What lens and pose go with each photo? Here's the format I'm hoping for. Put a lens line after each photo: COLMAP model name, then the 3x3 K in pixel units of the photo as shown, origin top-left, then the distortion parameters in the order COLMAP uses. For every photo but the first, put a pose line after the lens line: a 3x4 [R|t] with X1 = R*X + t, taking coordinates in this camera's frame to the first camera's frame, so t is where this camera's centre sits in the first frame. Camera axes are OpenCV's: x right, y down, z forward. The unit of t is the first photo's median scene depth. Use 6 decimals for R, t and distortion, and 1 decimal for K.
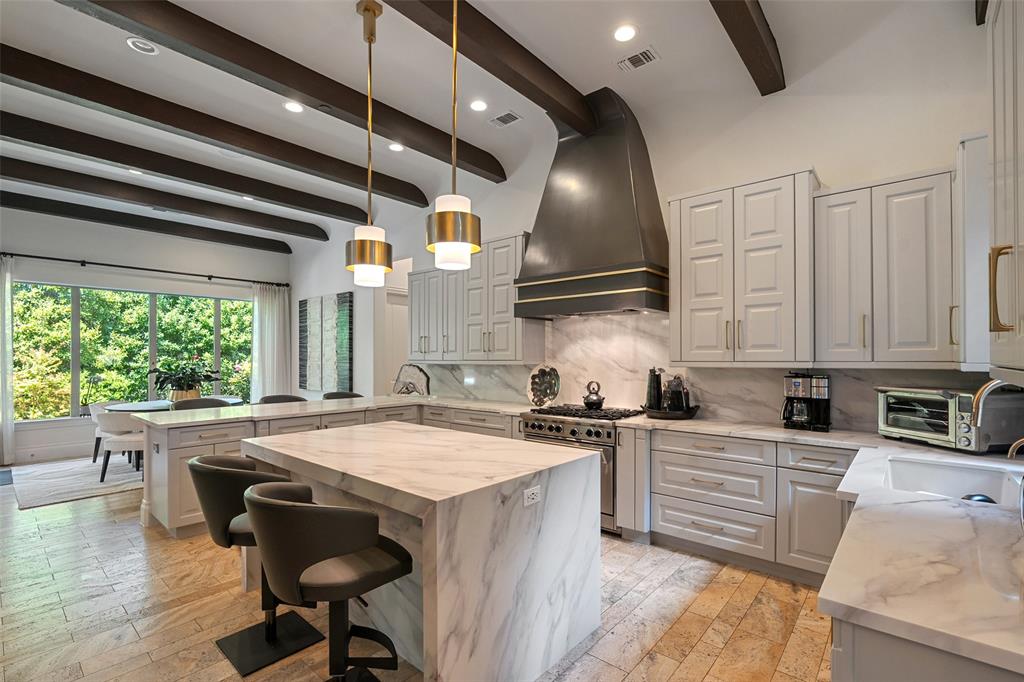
lens RADIAL K [[462.0, 0, 511.2], [0, 462.0, 350.9], [0, 0, 1]] dist [-0.001585, -0.000101]
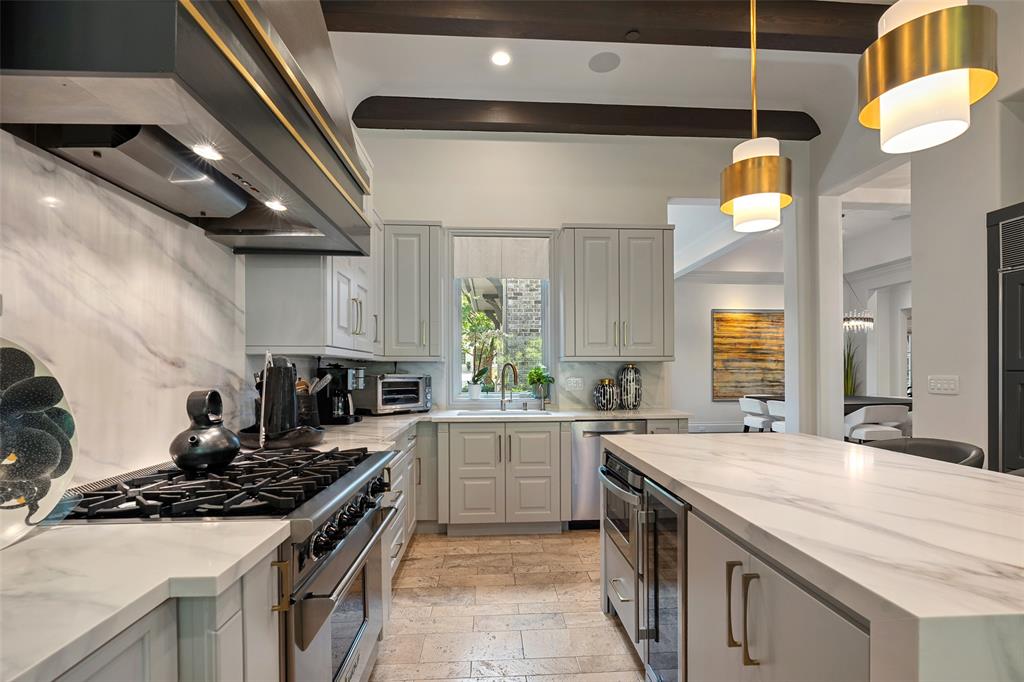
lens RADIAL K [[462.0, 0, 517.7], [0, 462.0, 372.0], [0, 0, 1]] dist [-0.001585, -0.000101]
pose [[-0.695663, 0.006102, 0.718343, -0.234670], [-0.003774, 0.999919, -0.012149, 0.054961], [-0.718359, -0.011162, -0.695583, 1.061814]]
